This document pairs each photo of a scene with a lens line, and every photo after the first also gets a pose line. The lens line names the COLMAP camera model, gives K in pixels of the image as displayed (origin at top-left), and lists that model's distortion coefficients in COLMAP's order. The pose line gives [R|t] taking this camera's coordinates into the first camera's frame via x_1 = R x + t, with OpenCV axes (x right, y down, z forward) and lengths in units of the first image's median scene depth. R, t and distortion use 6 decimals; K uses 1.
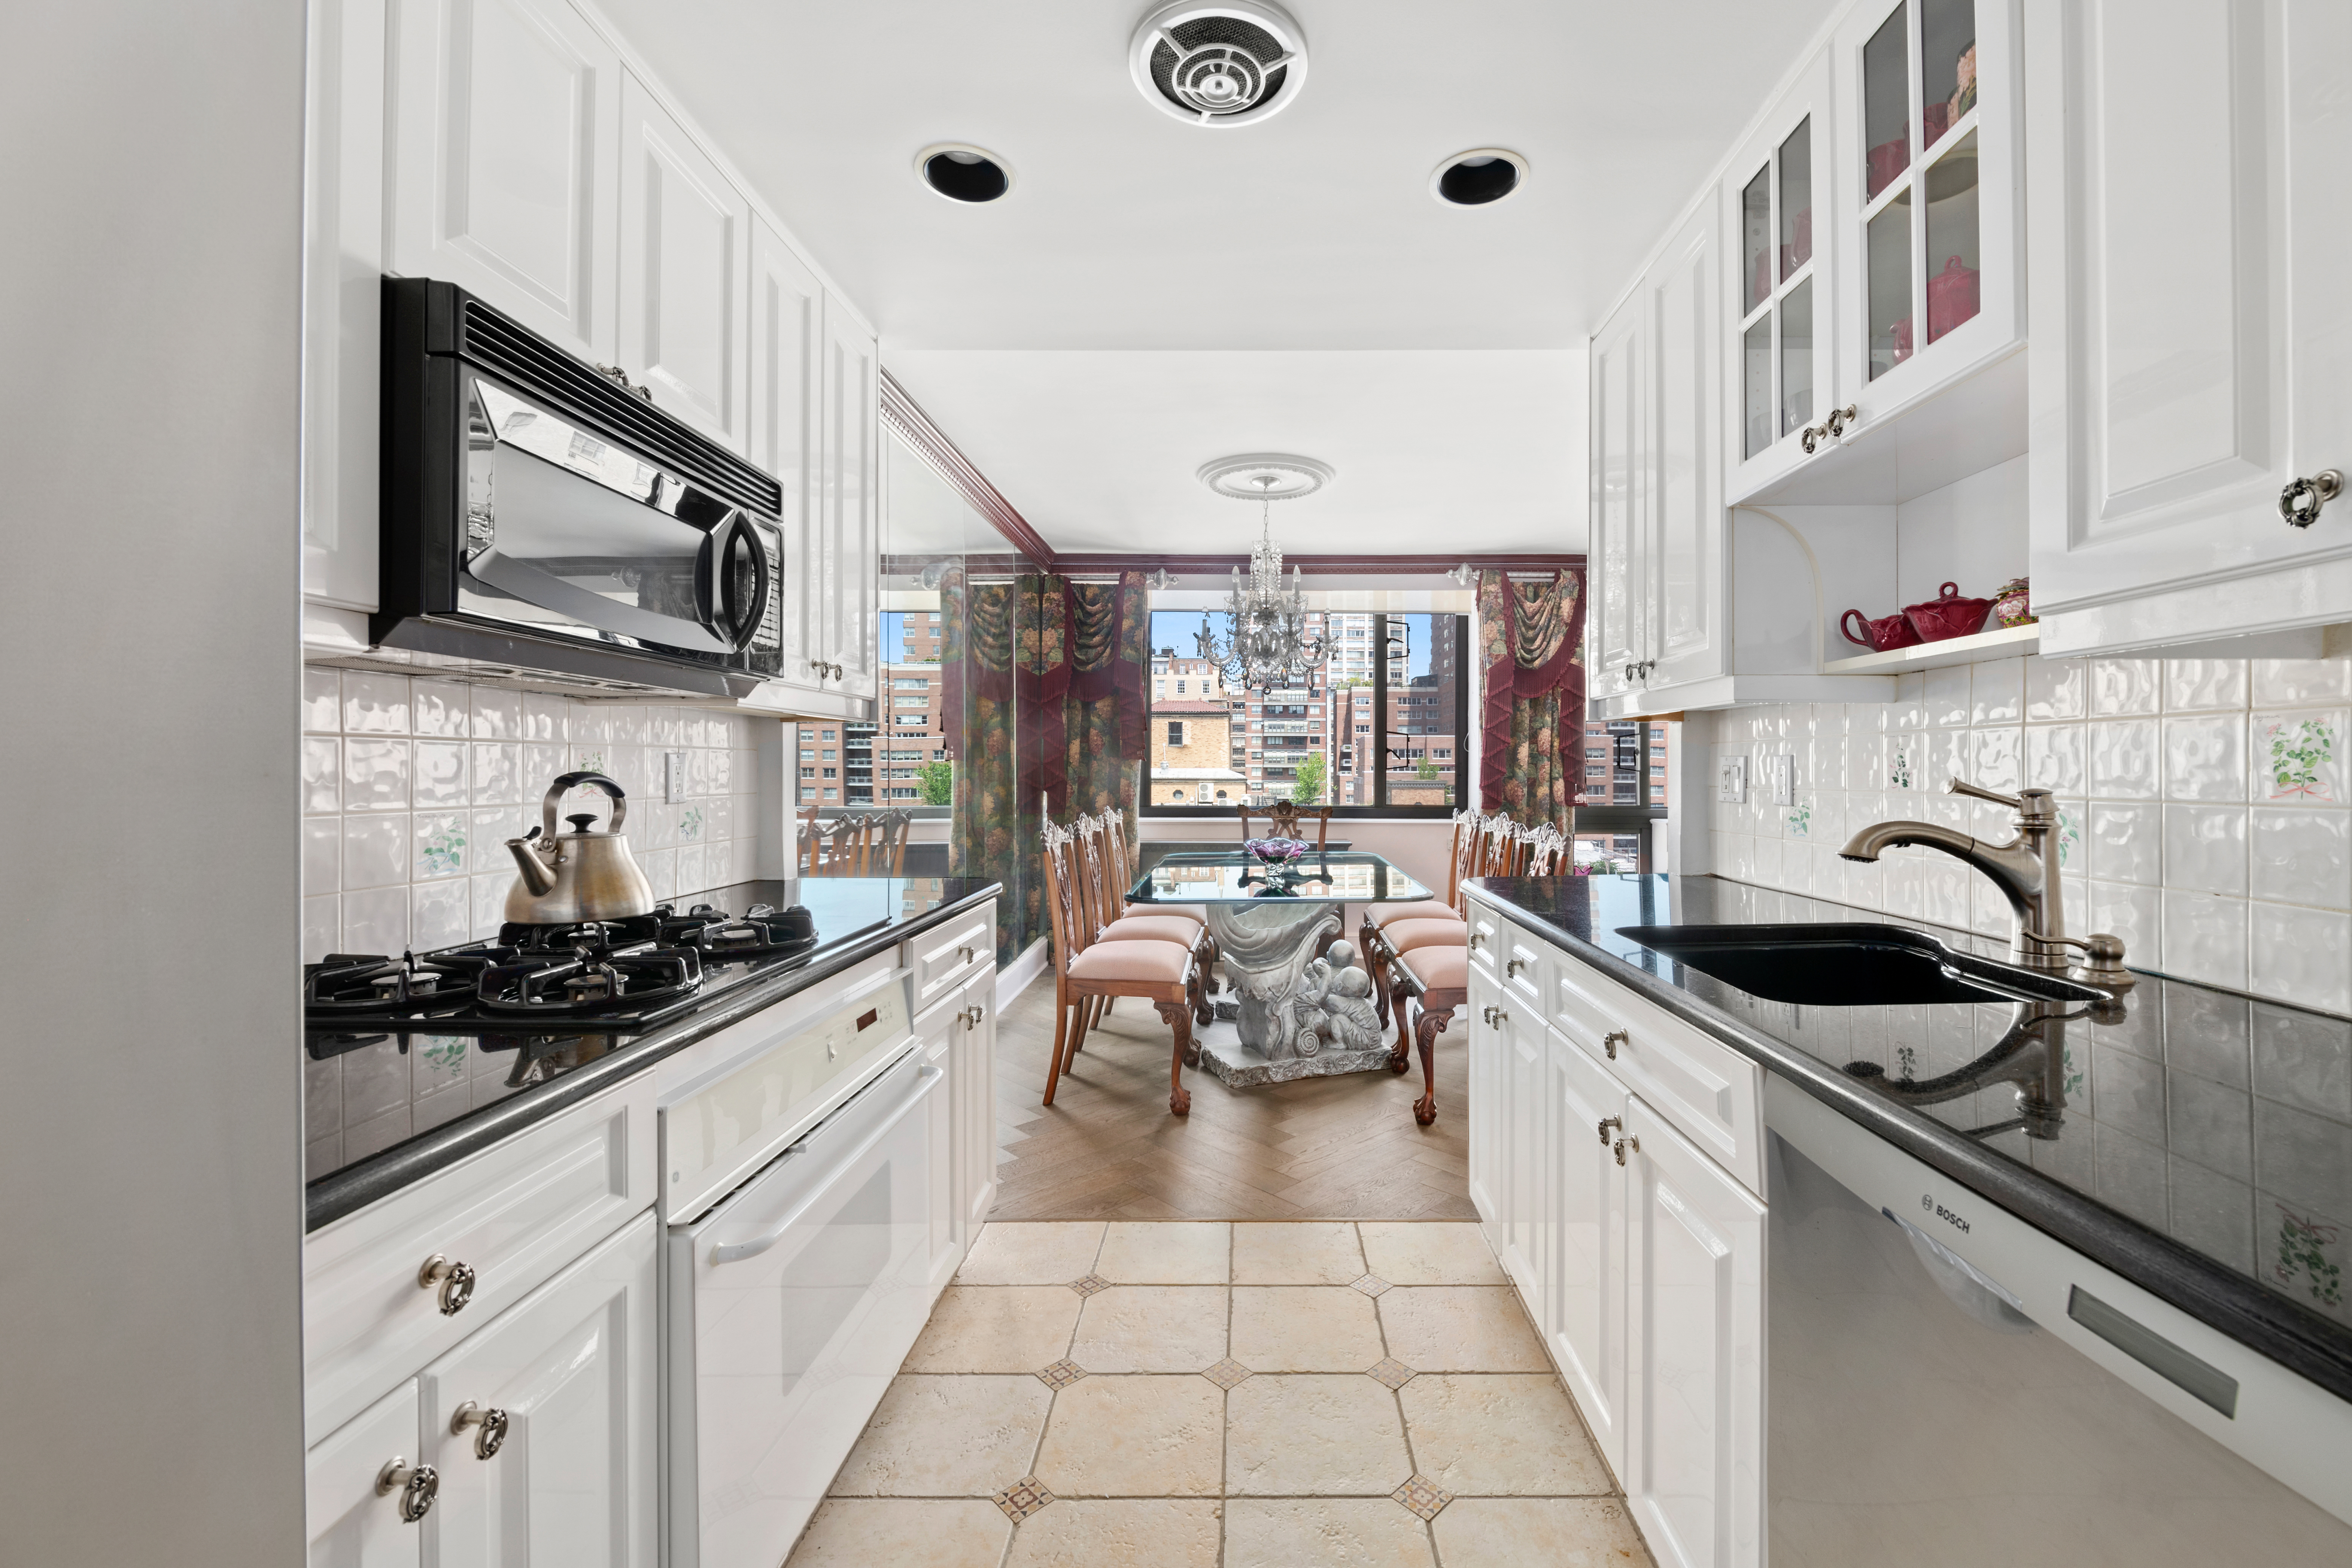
lens RADIAL K [[937.9, 0, 1175.9], [0, 937.9, 767.6], [0, 0, 1]] dist [-0.010946, -0.000032]
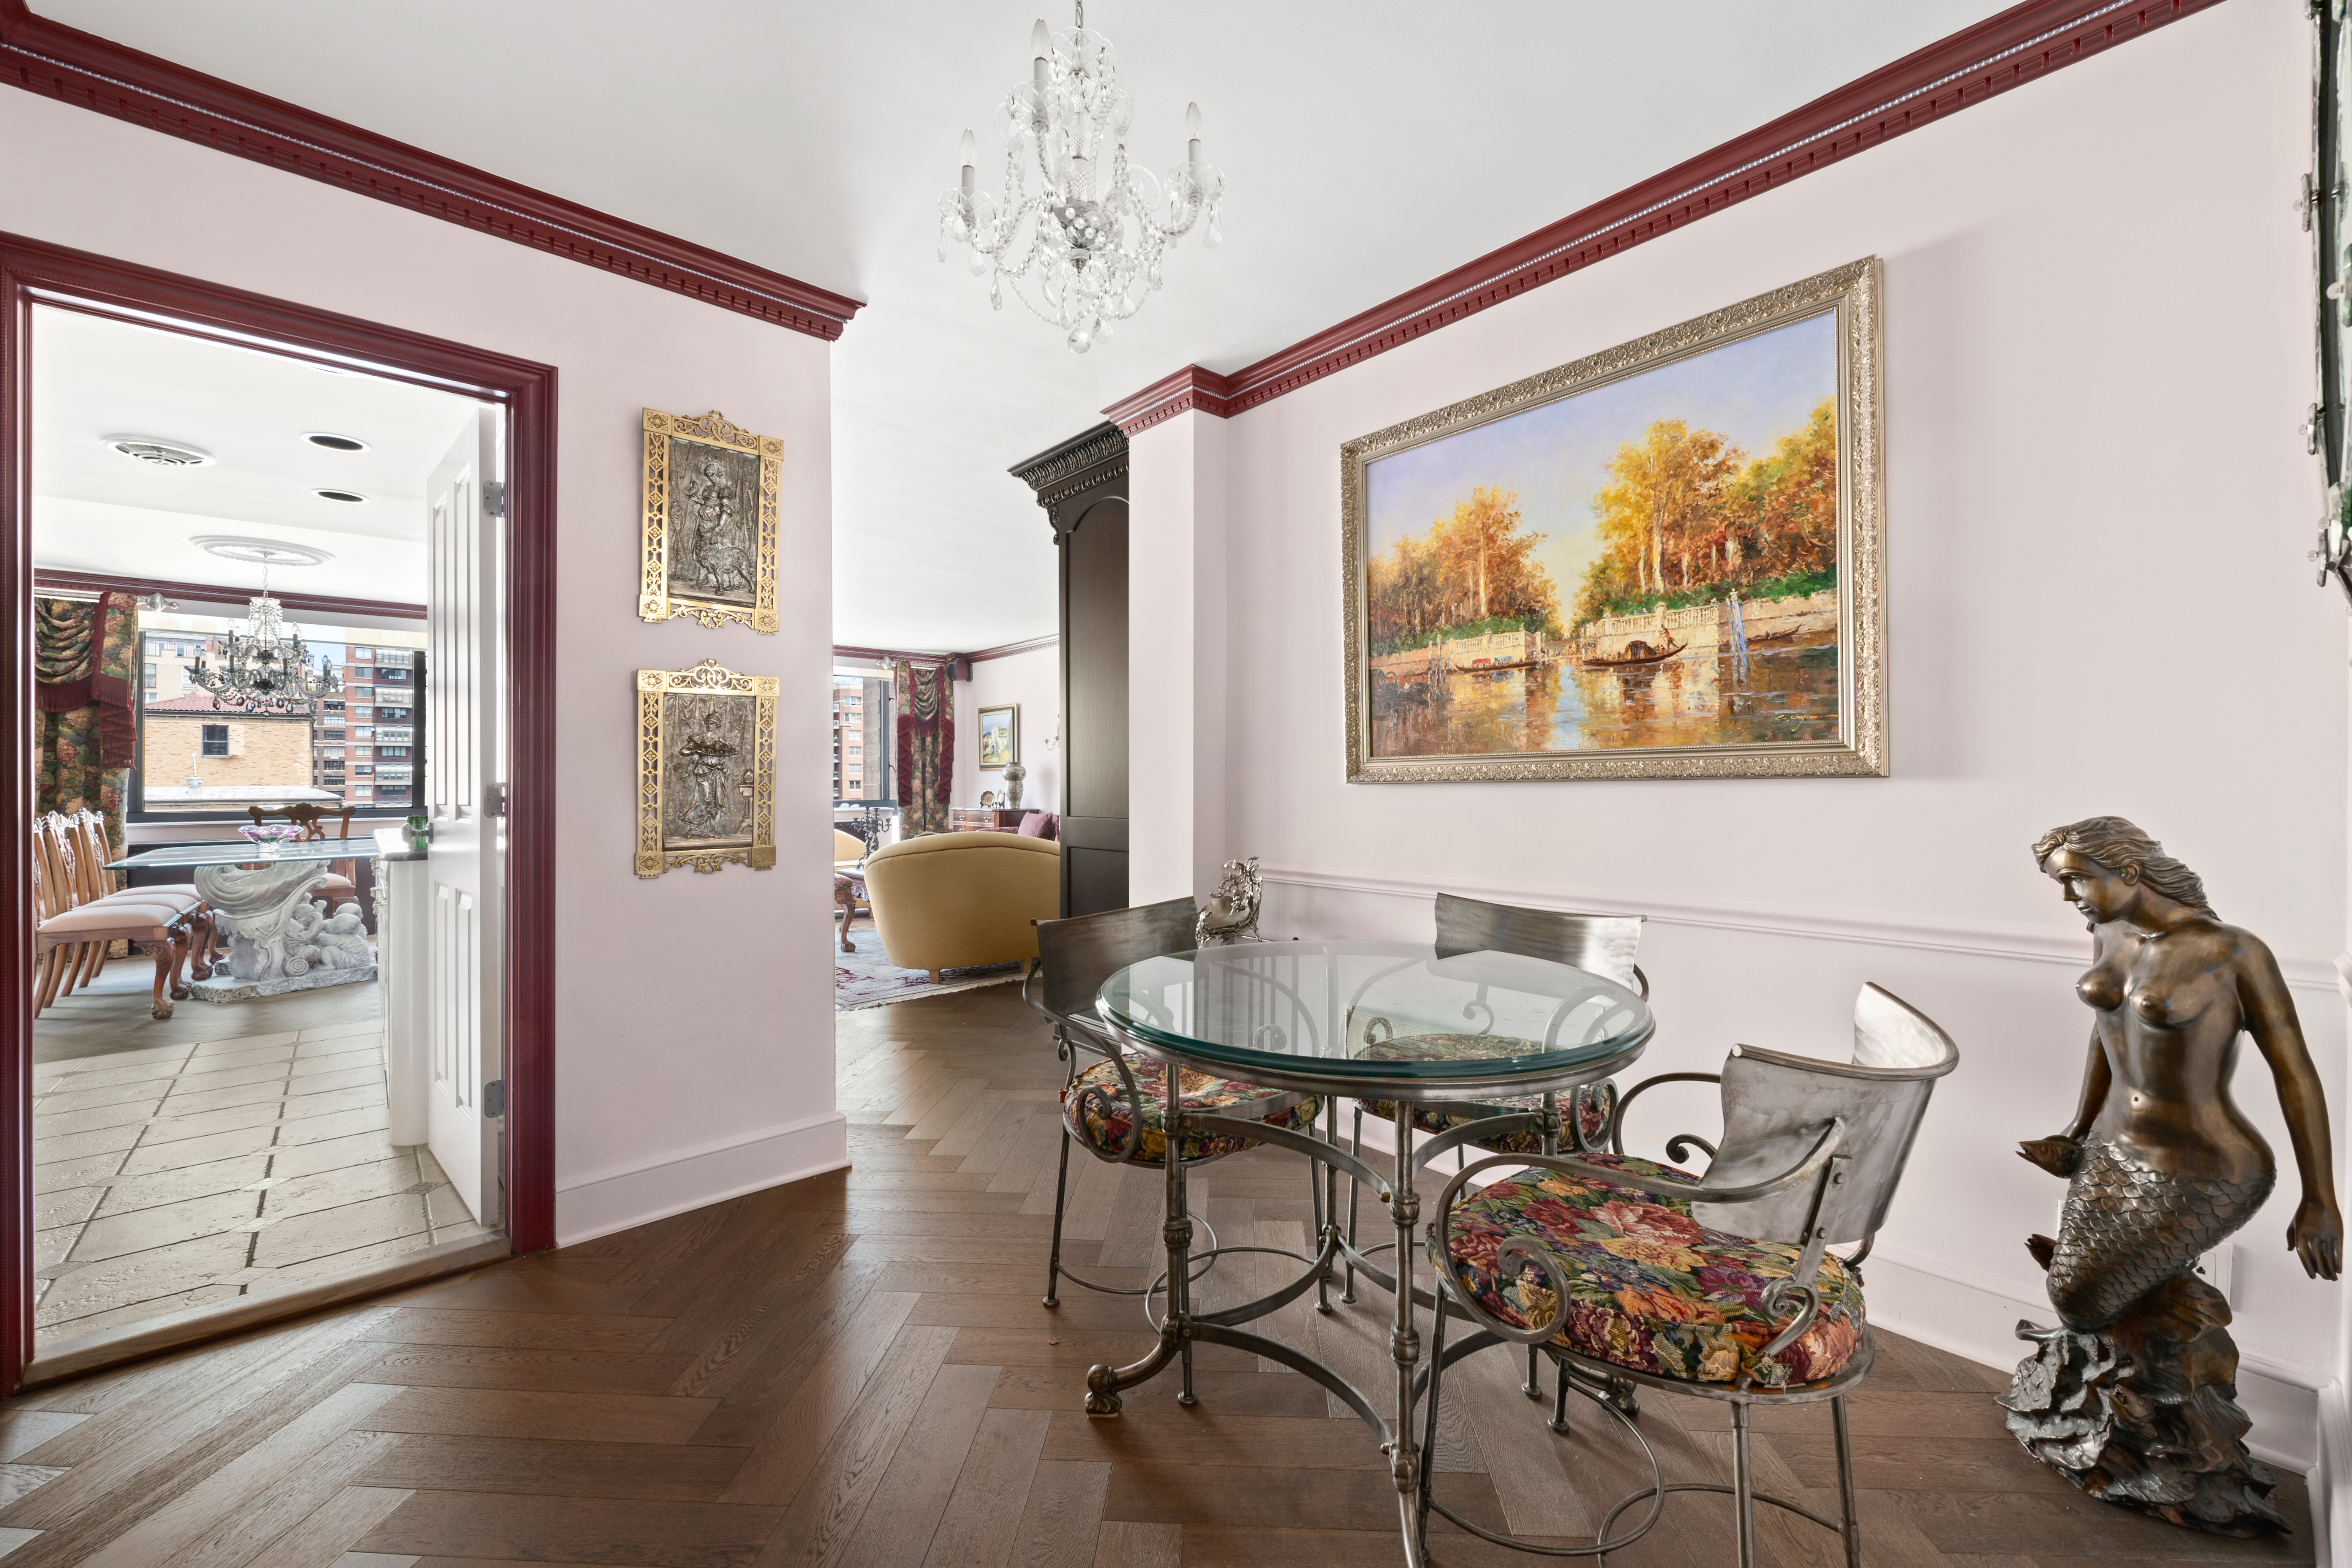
lens RADIAL K [[937.9, 0, 1169.0], [0, 937.9, 774.9], [0, 0, 1]] dist [-0.010946, -0.000032]
pose [[0.700824, -0.002508, 0.713330, 0.044021], [0.008510, 0.999952, -0.004844, 0.015200], [-0.713284, 0.009465, 0.700811, -0.626675]]
